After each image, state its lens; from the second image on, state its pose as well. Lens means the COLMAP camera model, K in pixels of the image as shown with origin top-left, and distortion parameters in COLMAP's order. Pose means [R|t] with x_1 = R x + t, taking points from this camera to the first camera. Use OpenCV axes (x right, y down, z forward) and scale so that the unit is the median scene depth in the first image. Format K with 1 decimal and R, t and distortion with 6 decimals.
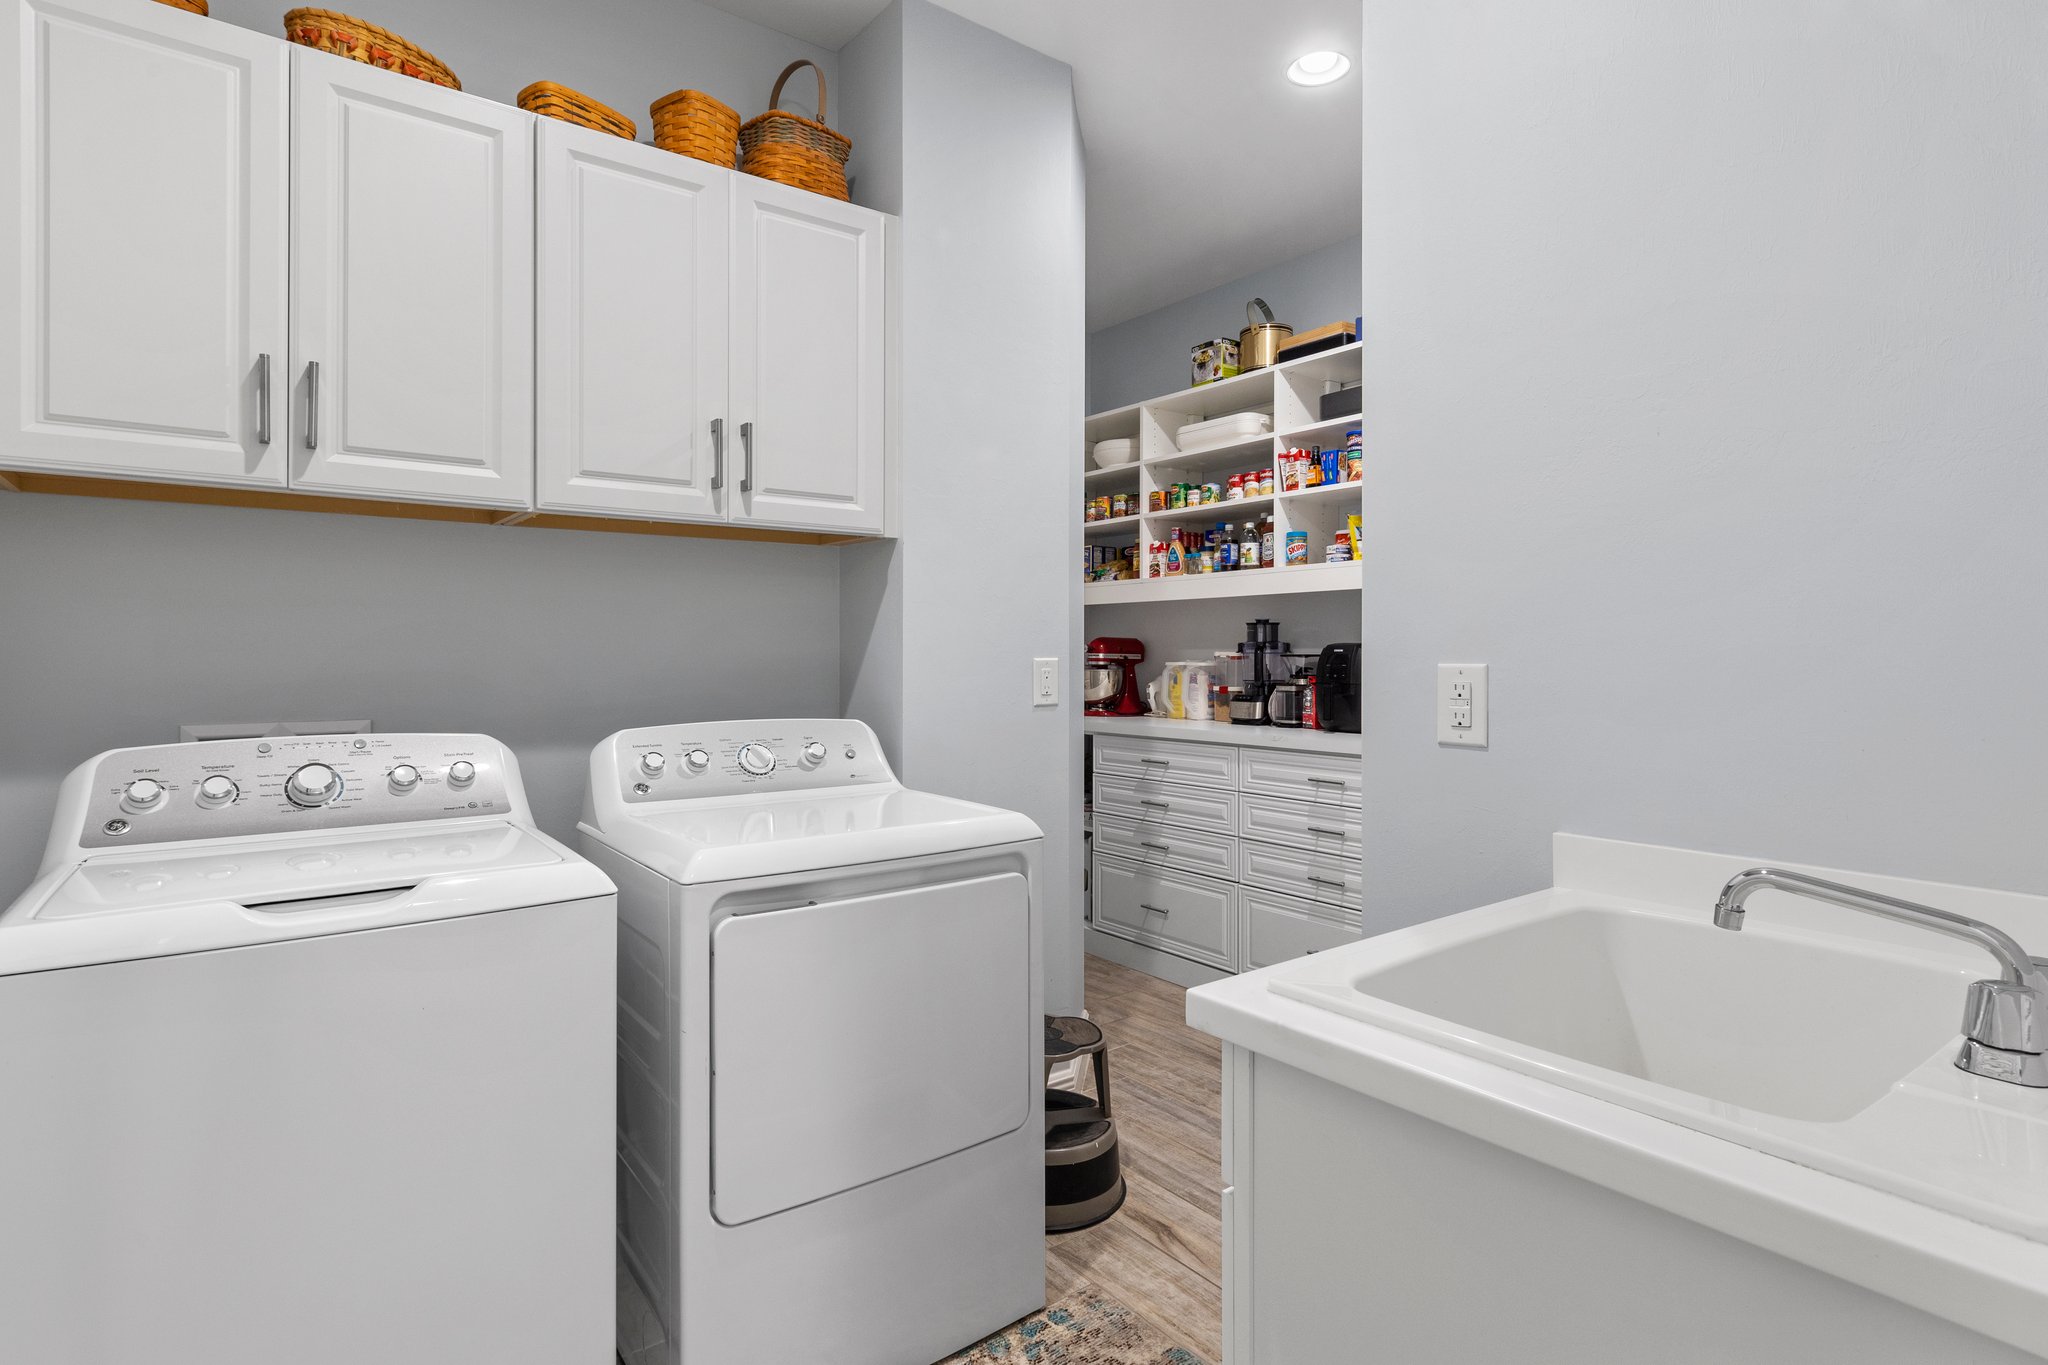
lens RADIAL K [[1052.7, 0, 1022.9], [0, 1052.7, 632.8], [0, 0, 1]] dist [0.007193, -0.000042]
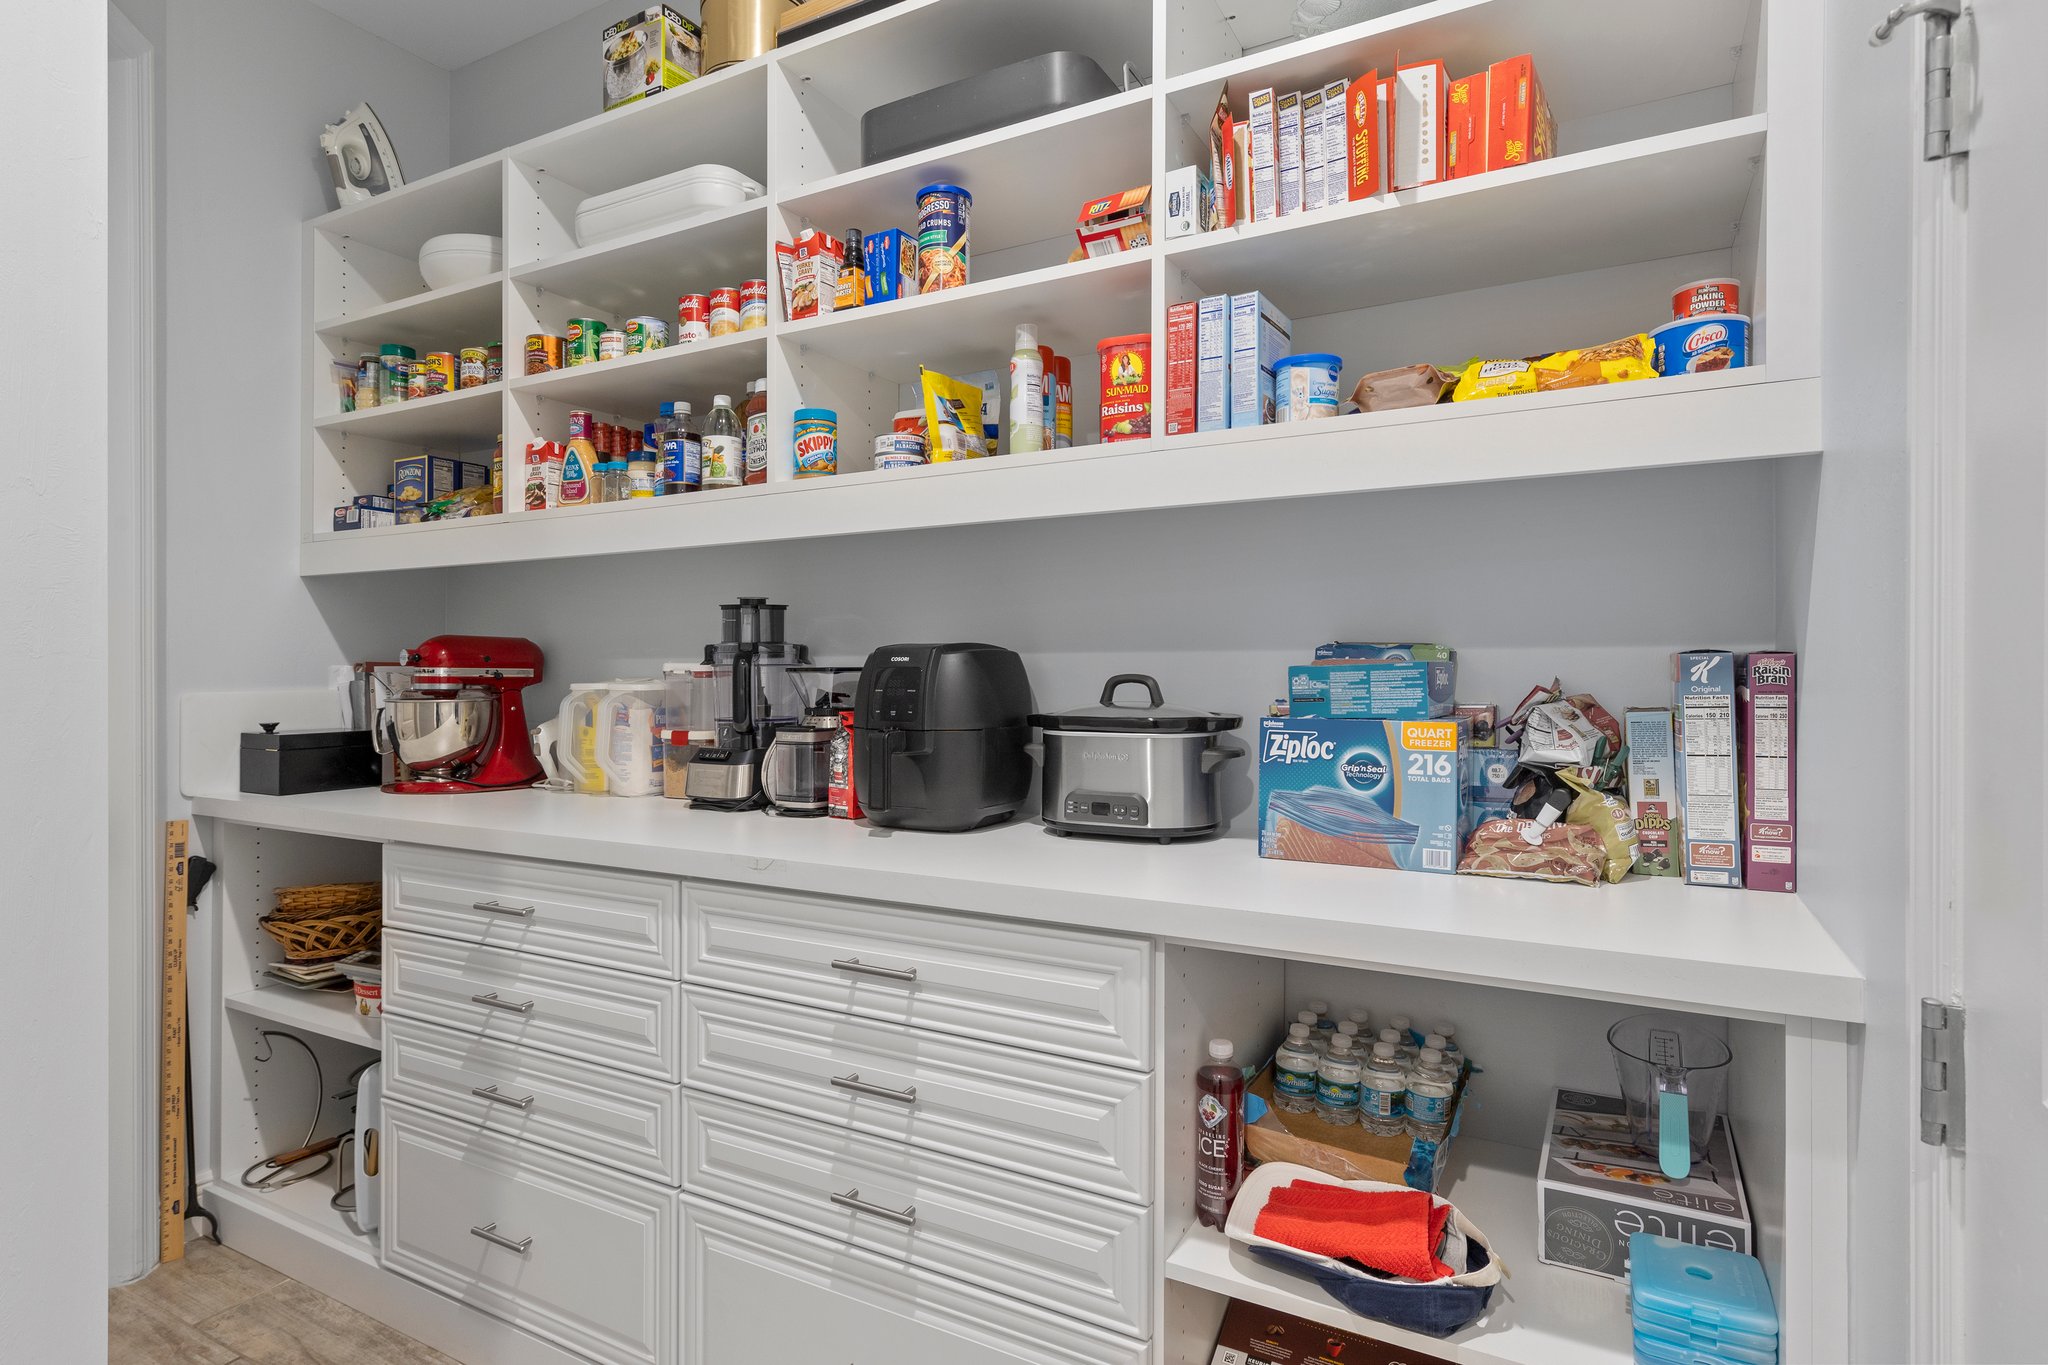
lens RADIAL K [[1052.7, 0, 1032.4], [0, 1052.7, 665.3], [0, 0, 1]] dist [0.007193, -0.000042]
pose [[0.910347, -0.005634, 0.413807, 0.143052], [-0.002680, 0.999806, 0.019508, 0.009373], [-0.413837, -0.018868, 0.910155, 0.493663]]
